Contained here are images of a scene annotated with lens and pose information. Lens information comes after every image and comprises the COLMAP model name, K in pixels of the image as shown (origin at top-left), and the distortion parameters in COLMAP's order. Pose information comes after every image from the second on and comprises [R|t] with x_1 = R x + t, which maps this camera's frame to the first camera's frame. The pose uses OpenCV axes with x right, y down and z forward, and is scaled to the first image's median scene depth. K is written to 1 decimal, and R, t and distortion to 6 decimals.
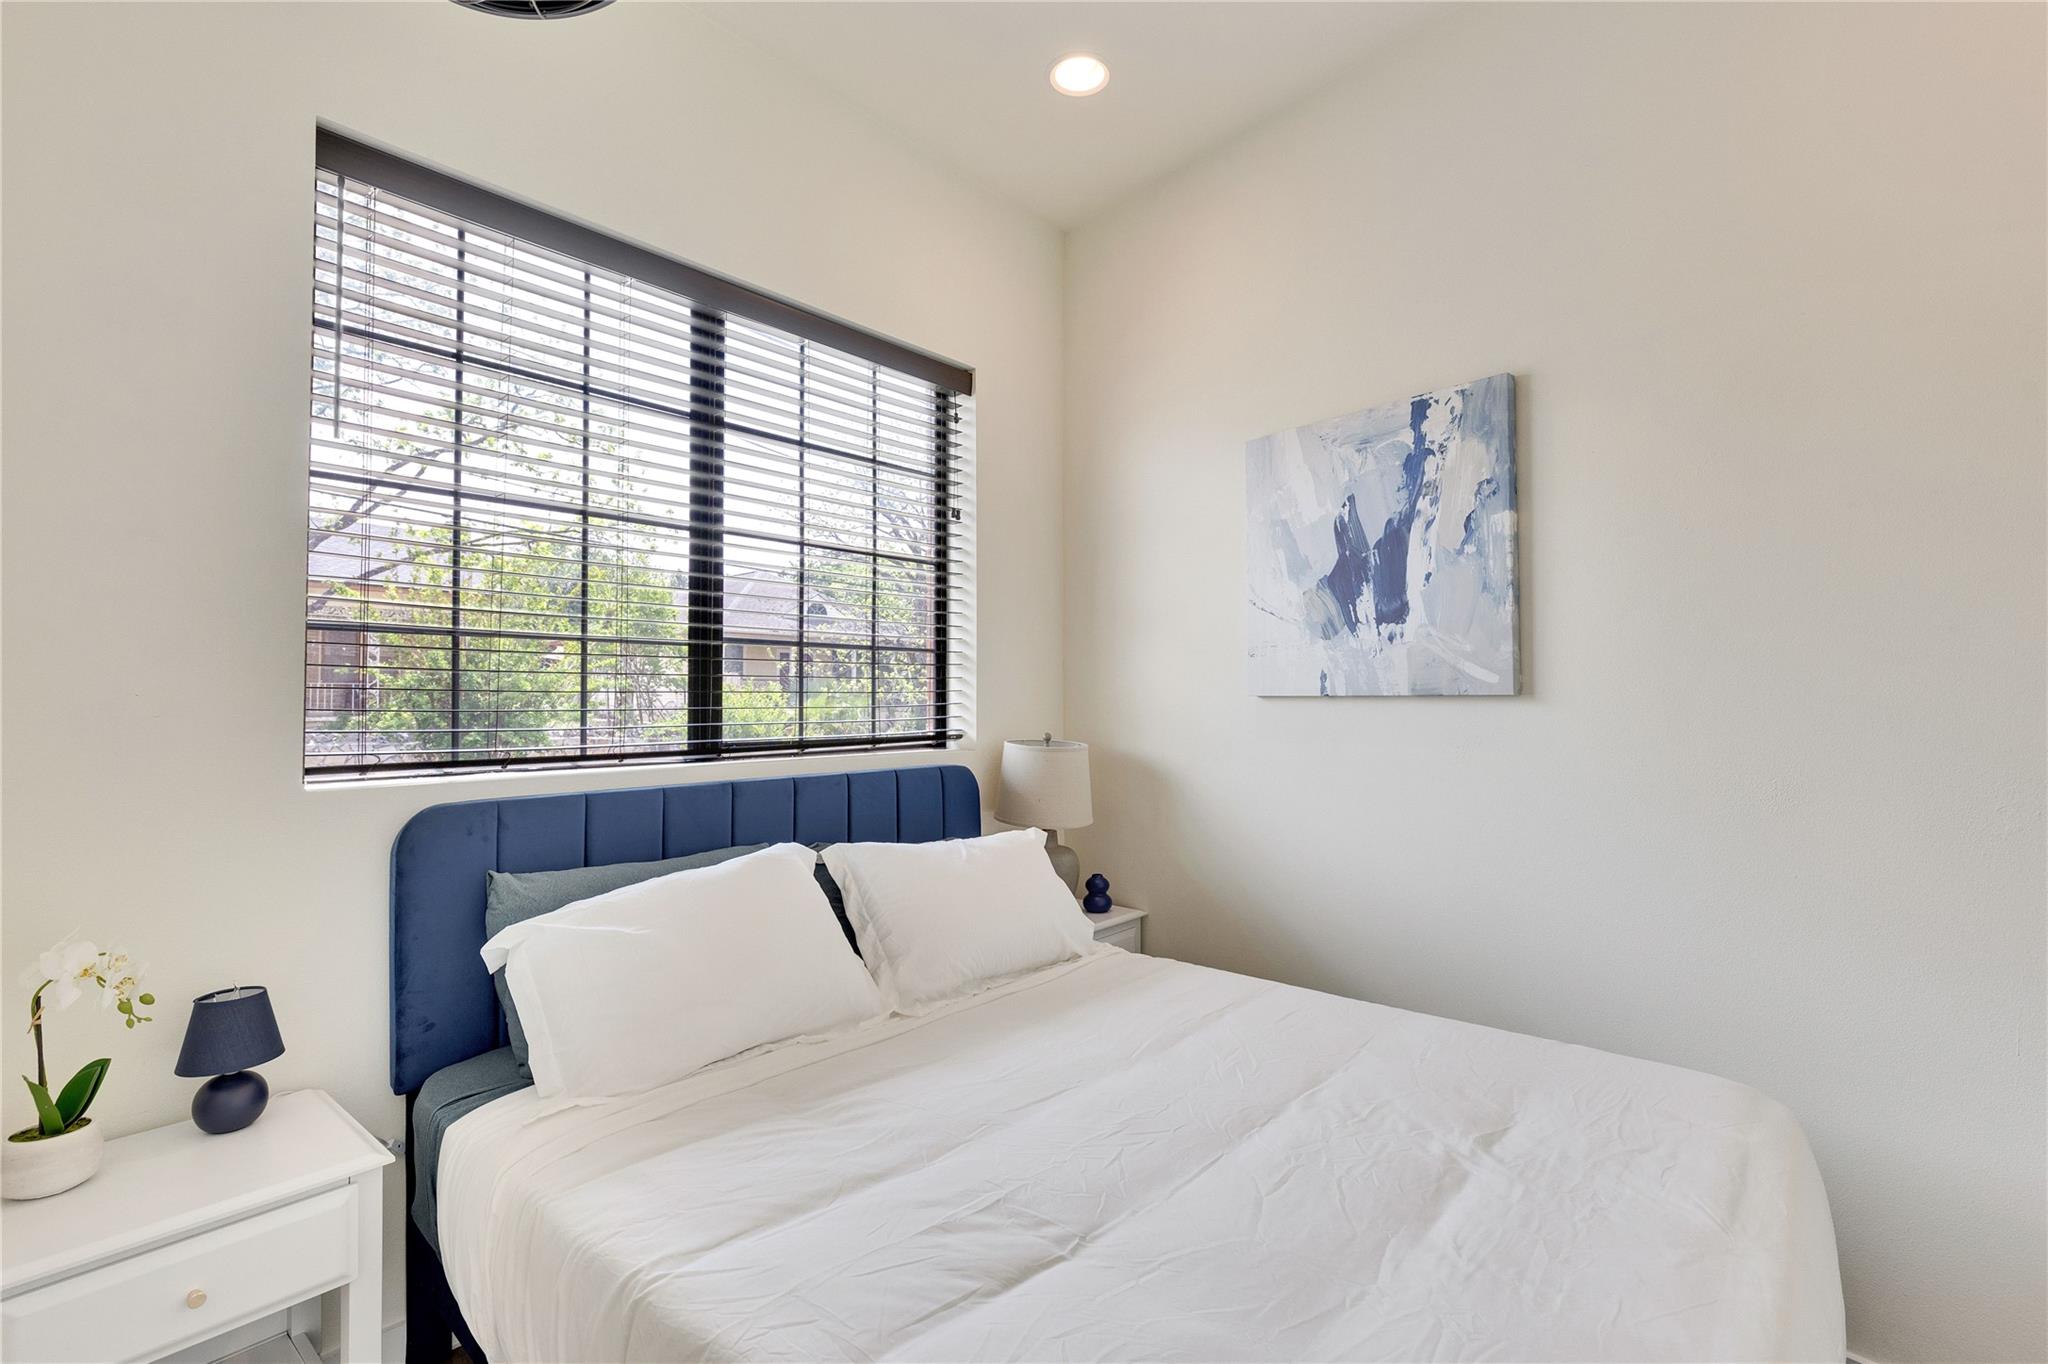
lens RADIAL K [[898.7, 0, 1017.2], [0, 898.7, 680.0], [0, 0, 1]] dist [0.000021, -0.000088]
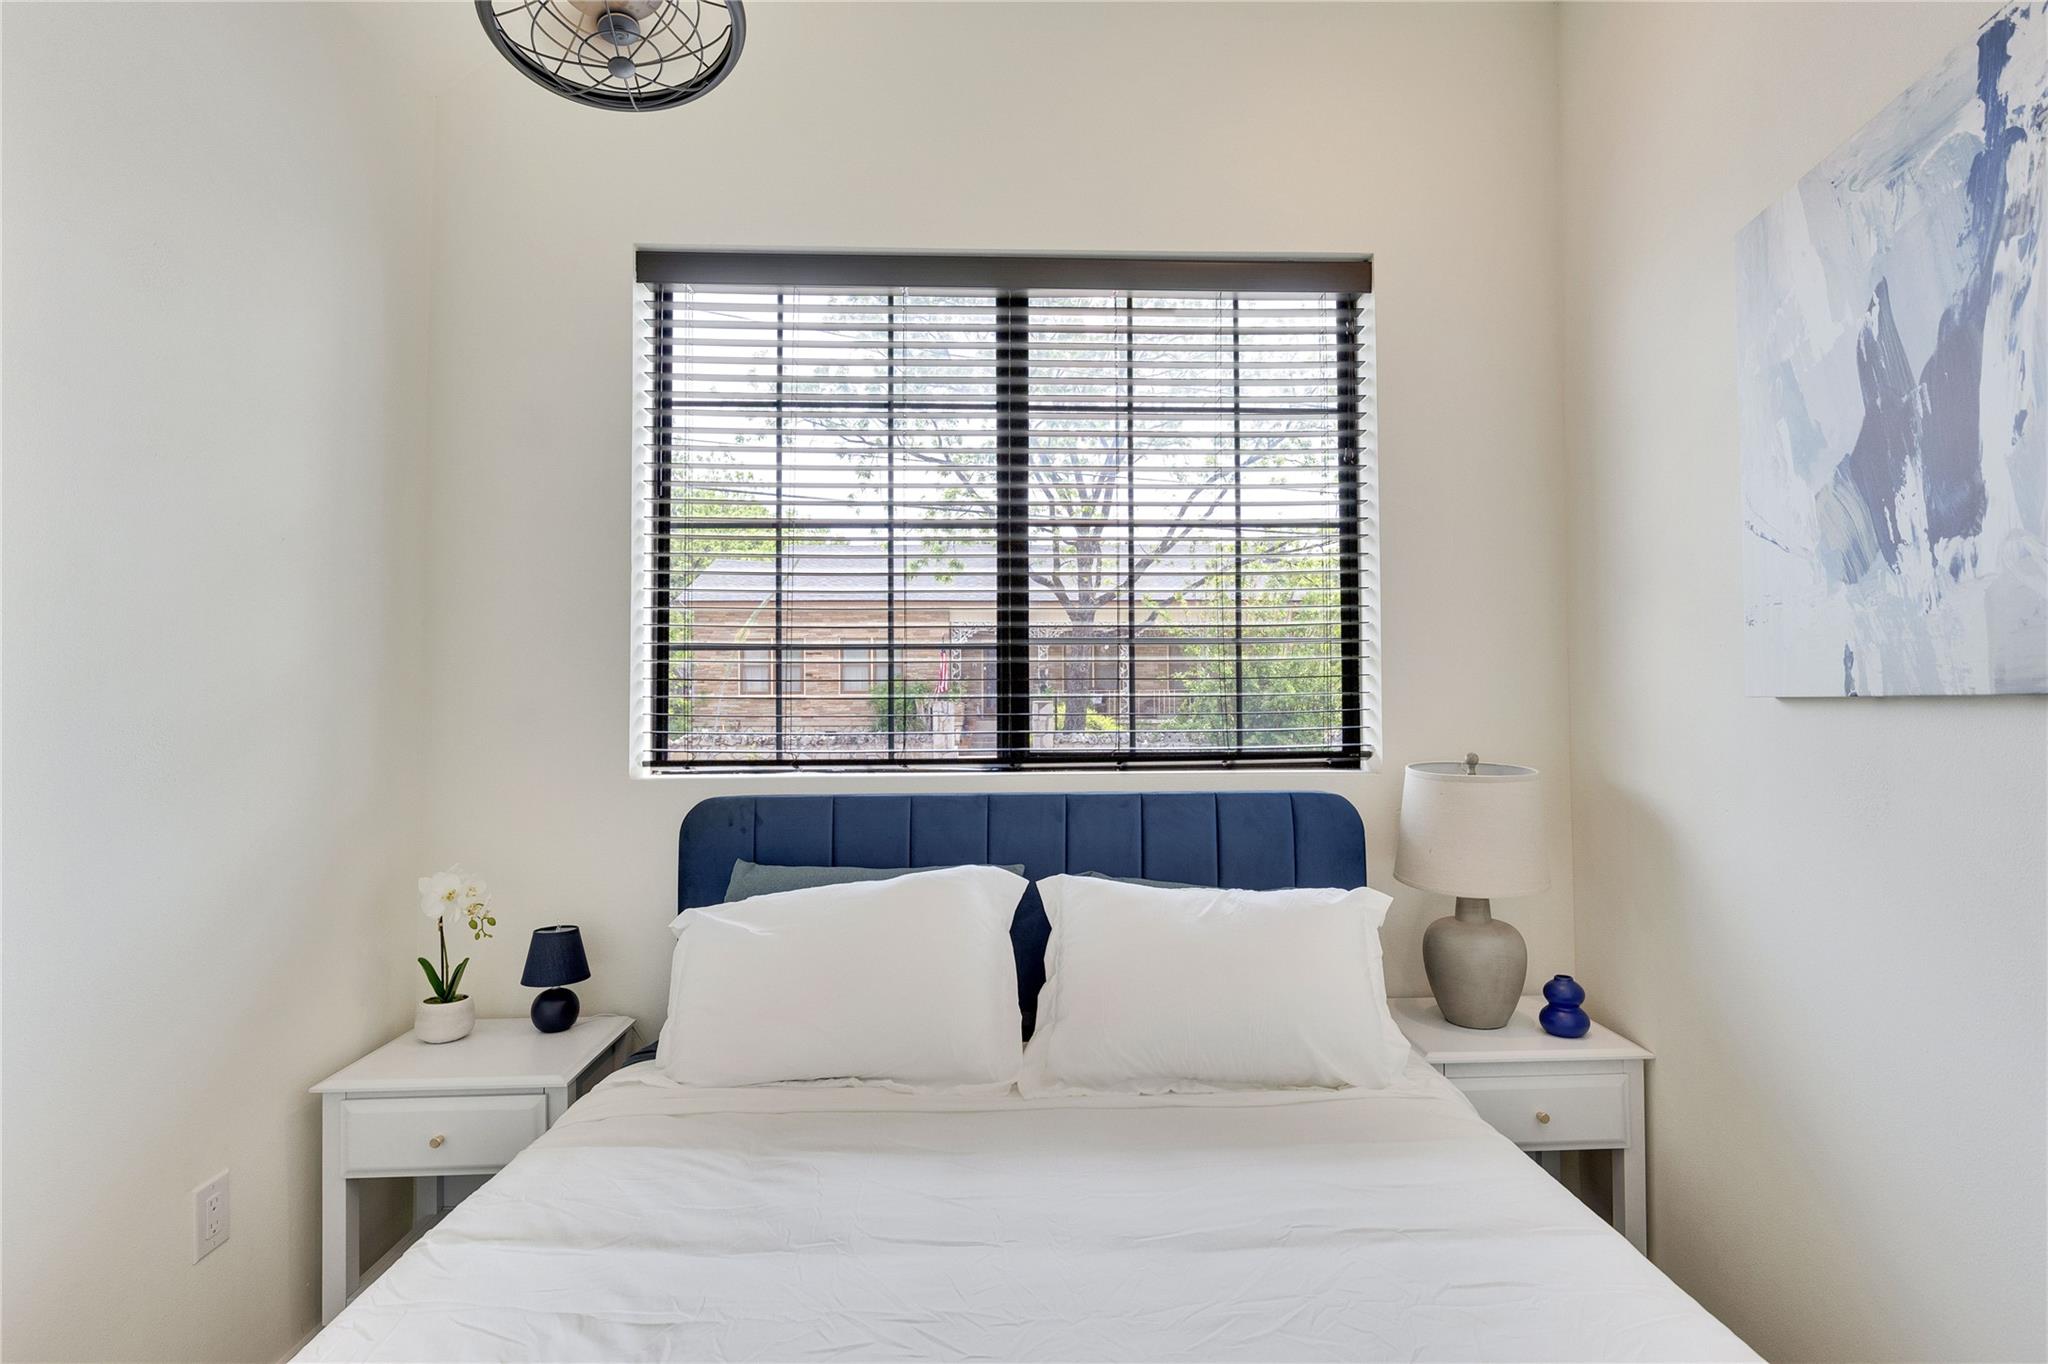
lens RADIAL K [[989.5, 0, 1024.0], [0, 989.5, 673.9], [0, 0, 1]] dist [0.001065, -0.000365]
pose [[0.701932, -0.024160, -0.711835, 0.426913], [0.019111, 0.999704, -0.015085, 0.004908], [0.711988, -0.003015, 0.702185, 0.299631]]
